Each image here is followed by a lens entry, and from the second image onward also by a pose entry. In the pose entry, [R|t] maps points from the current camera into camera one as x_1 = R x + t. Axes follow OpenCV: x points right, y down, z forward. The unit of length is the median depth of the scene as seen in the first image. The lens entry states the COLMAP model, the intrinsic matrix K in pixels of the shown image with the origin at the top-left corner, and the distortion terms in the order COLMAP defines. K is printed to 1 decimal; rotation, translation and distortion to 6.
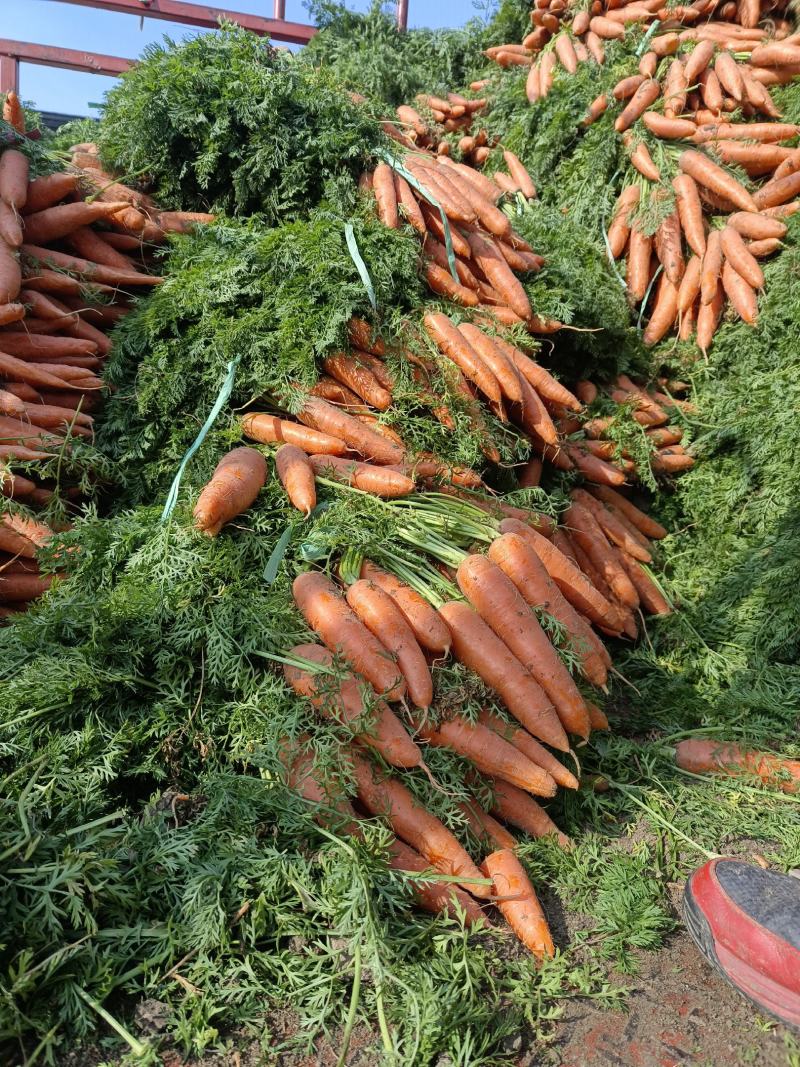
lens RADIAL K [[753.0, 0, 349.6], [0, 753.0, 533.2], [0, 0, 1]] dist [0.000174, -0.001130]
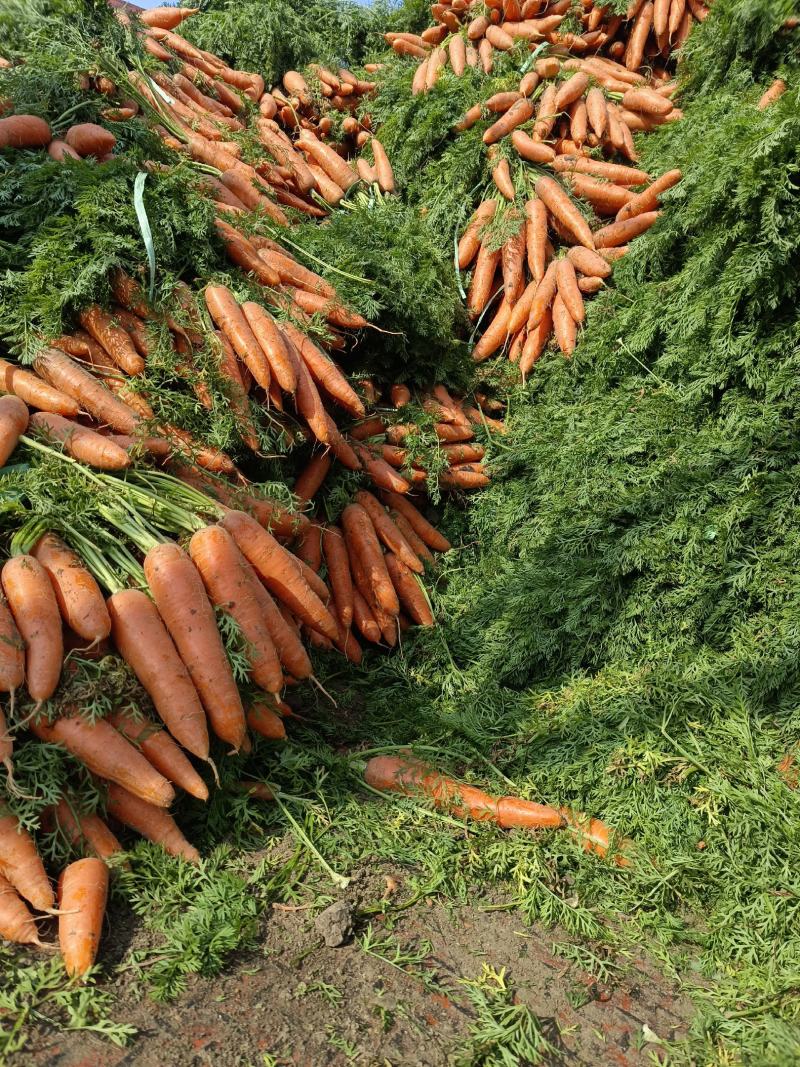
lens RADIAL K [[753.0, 0, 349.6], [0, 753.0, 533.2], [0, 0, 1]] dist [0.000174, -0.001130]
pose [[0.979576, 0.138579, 0.145695, 0.121004], [-0.143071, 0.989495, 0.020770, -0.017457], [-0.141286, -0.041190, 0.989112, 0.015746]]
